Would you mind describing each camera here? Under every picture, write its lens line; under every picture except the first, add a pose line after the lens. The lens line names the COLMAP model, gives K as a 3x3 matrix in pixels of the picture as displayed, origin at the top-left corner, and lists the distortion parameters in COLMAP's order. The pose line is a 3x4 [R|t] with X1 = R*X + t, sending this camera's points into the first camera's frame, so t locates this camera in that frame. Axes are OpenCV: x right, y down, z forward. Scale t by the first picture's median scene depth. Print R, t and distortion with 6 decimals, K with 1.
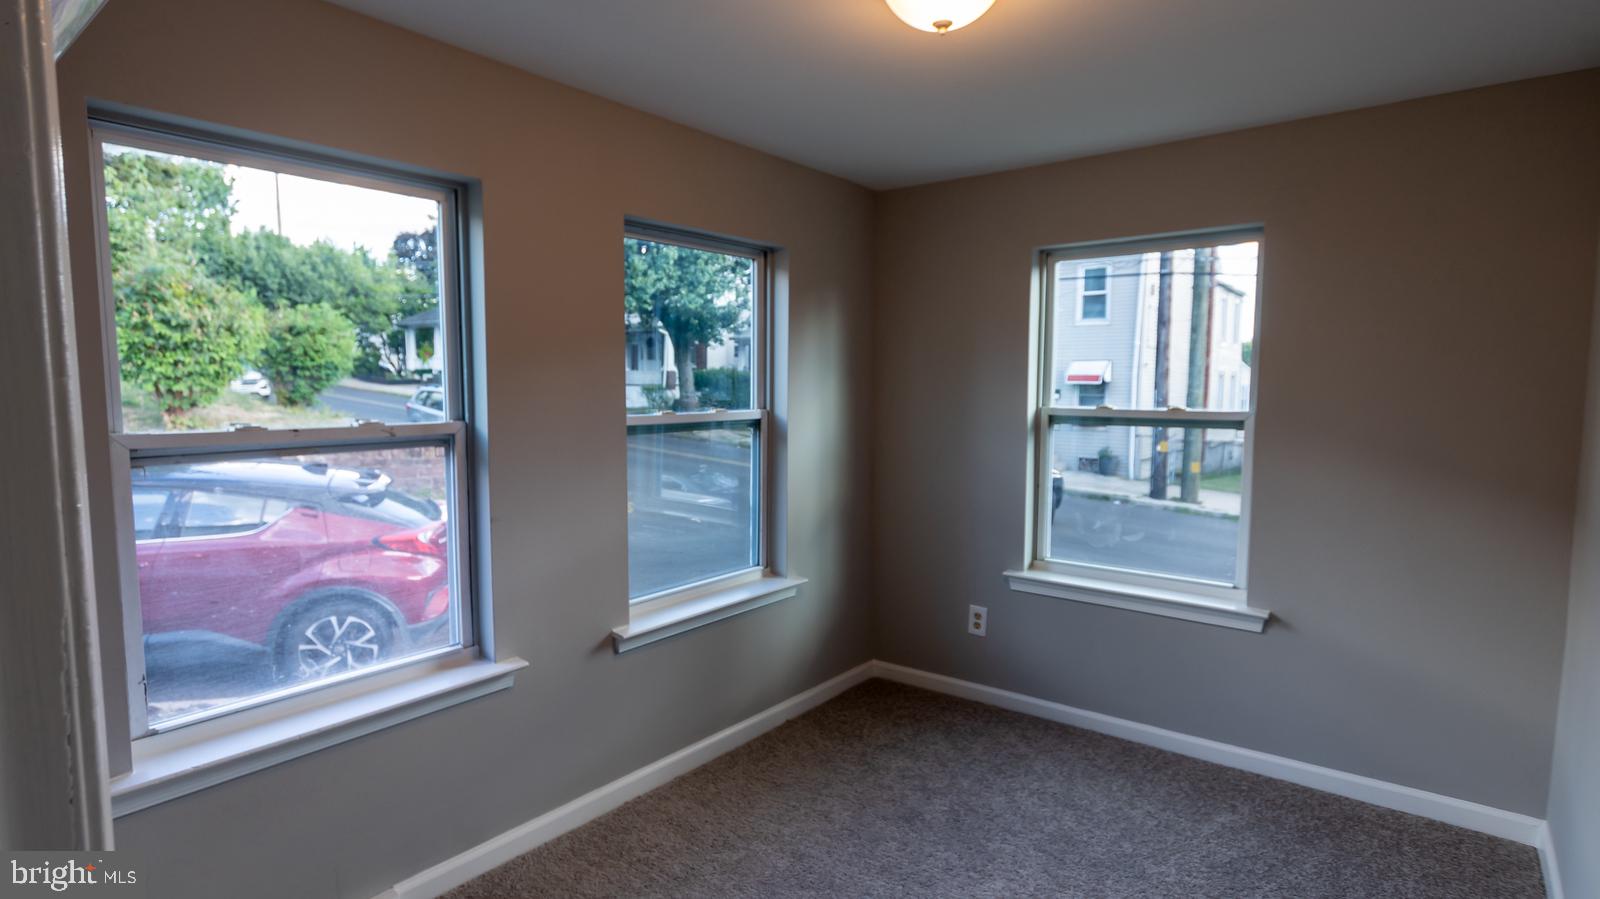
lens RADIAL K [[845.3, 0, 800.0], [0, 845.3, 449.5], [0, 0, 1]] dist [0.003588, 0.000661]
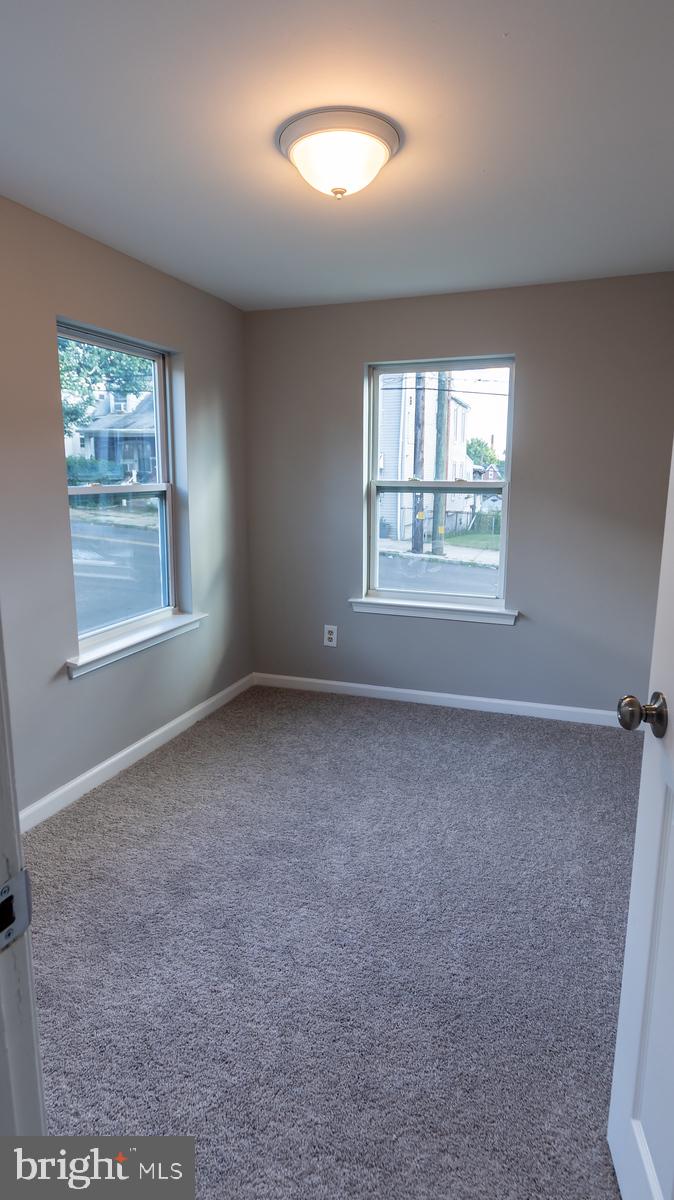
lens RADIAL K [[694.4, 0, 337.0], [0, 694.4, 600.0], [0, 0, 1]] dist [-0.002474, 0.000360]
pose [[0.941138, -0.060193, 0.332620, -0.162967], [0.028210, 0.994571, 0.100163, 0.030196], [-0.336843, -0.084884, 0.937727, -0.074859]]
